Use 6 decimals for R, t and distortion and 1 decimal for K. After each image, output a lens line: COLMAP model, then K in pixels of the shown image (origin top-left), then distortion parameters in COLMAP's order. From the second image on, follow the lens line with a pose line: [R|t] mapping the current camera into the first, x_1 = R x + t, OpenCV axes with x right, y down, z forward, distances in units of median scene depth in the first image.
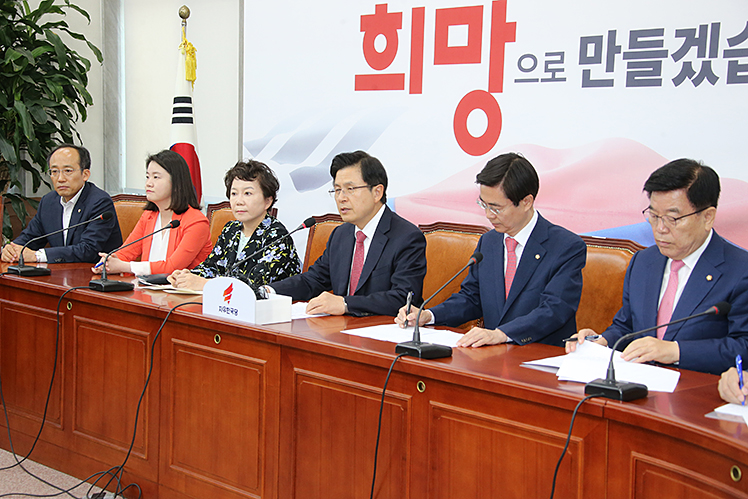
lens RADIAL K [[1292.7, 0, 374.0], [0, 1292.7, 249.5], [0, 0, 1]] dist [0.424722, 0.192974]
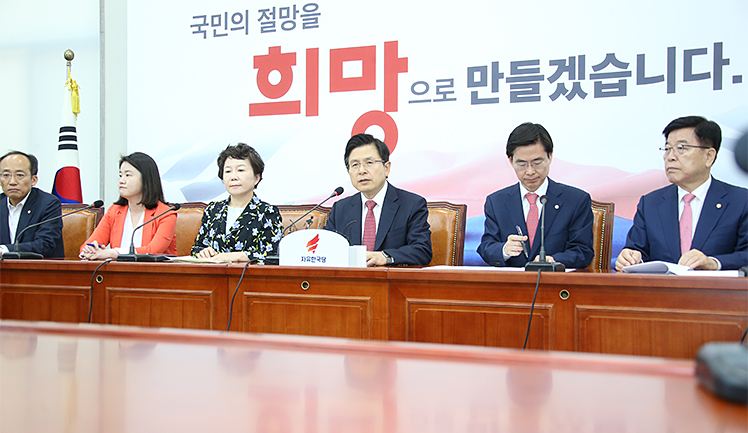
lens RADIAL K [[957.4, 0, 374.0], [0, 957.4, 216.5], [0, 0, 1]] dist [0.144706, 0.040066]
pose [[0.921033, -0.013253, 0.389259, -0.304430], [0.053891, 0.994144, -0.093666, 0.071460], [-0.385738, 0.107247, 0.916354, 0.176001]]
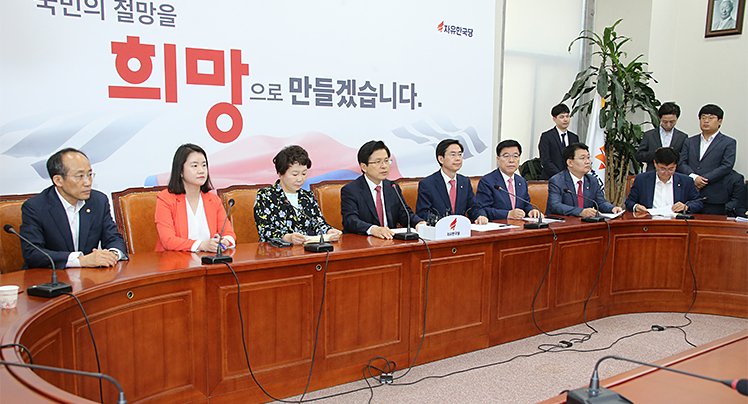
lens RADIAL K [[731.9, 0, 406.5], [0, 731.9, 202.6], [0, 0, 1]] dist [-0.003833, 0.001458]
pose [[0.040270, -0.120036, 0.991952, -0.879058], [0.081829, 0.989819, 0.116456, -0.093722], [-0.995833, 0.076480, 0.049683, 0.801836]]
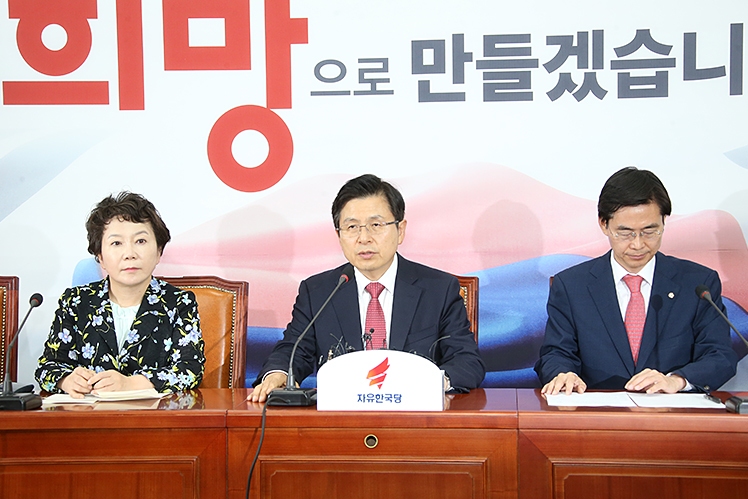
lens RADIAL K [[1711.1, 0, 374.0], [0, 1711.1, 249.5], [0, 0, 1]] dist [0.520138, 0.182548]
pose [[0.734249, -0.047336, 0.677228, -0.584218], [0.090796, 0.995451, -0.028862, -0.005044], [-0.672781, 0.082682, 0.735207, 0.250063]]
